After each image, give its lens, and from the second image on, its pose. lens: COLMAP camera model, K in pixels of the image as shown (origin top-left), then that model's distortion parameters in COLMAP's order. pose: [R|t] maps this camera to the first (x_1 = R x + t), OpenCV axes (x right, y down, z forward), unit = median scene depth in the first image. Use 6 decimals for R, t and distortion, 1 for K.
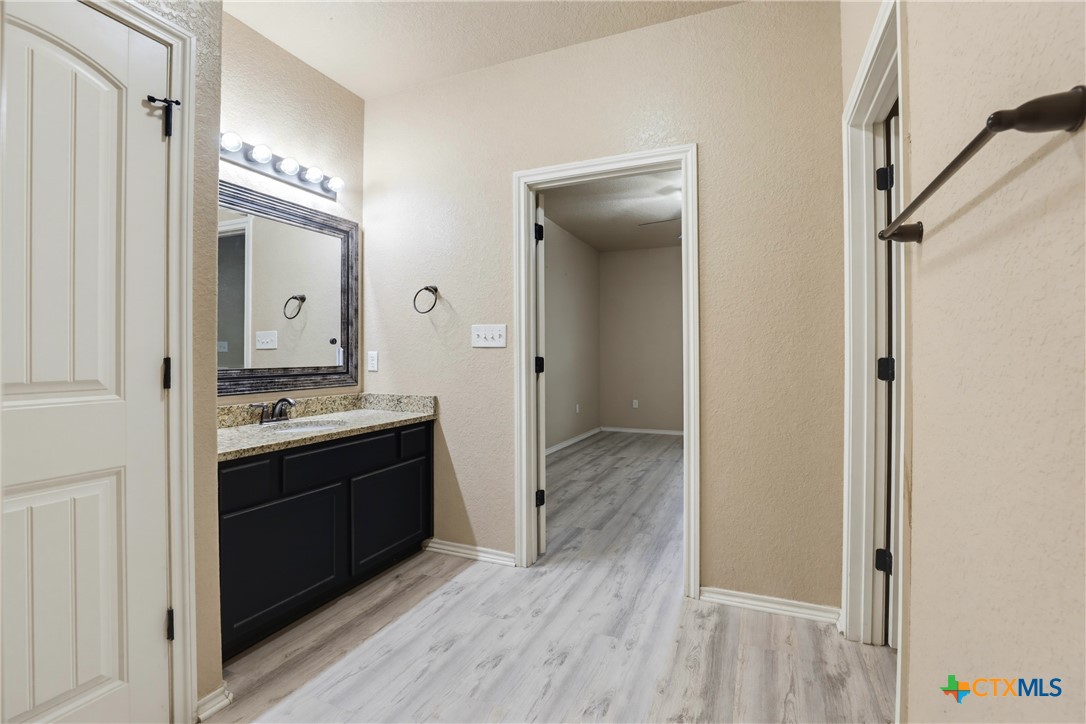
lens RADIAL K [[504.2, 0, 547.4], [0, 504.2, 356.9], [0, 0, 1]] dist [-0.012229, 0.000479]
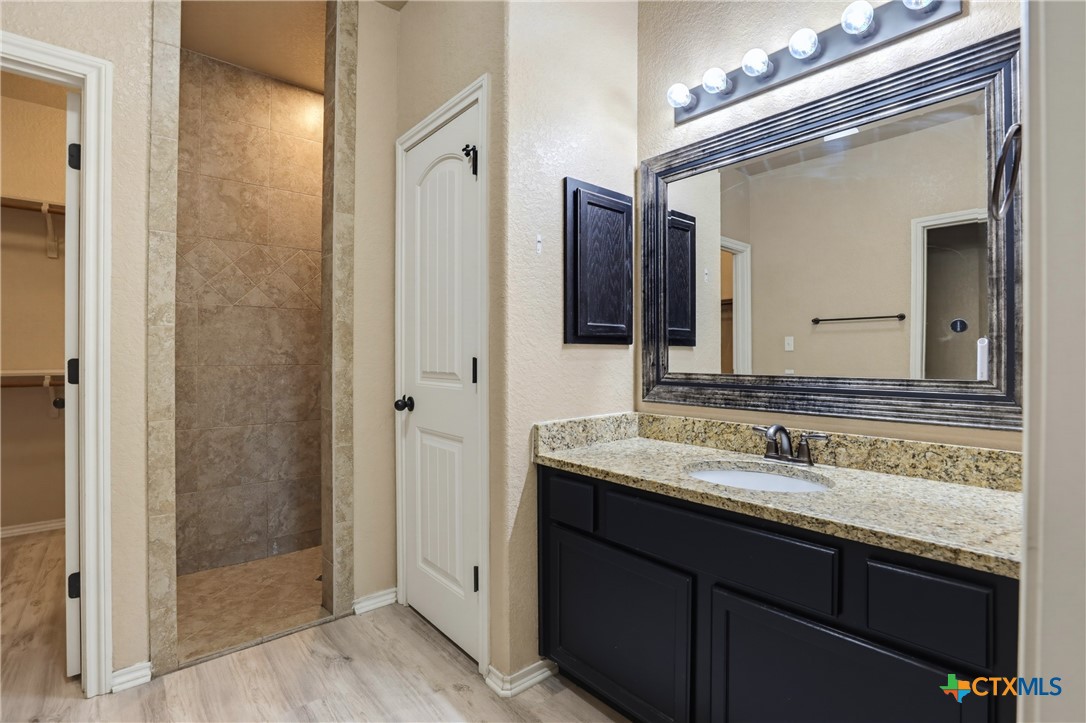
lens RADIAL K [[504.2, 0, 545.6], [0, 504.2, 356.3], [0, 0, 1]] dist [-0.012229, 0.000479]
pose [[-0.432009, -0.000598, -0.901869, 0.158201], [-0.002931, 0.999995, 0.000741, -0.001916], [0.901865, 0.002963, -0.432009, 1.000435]]
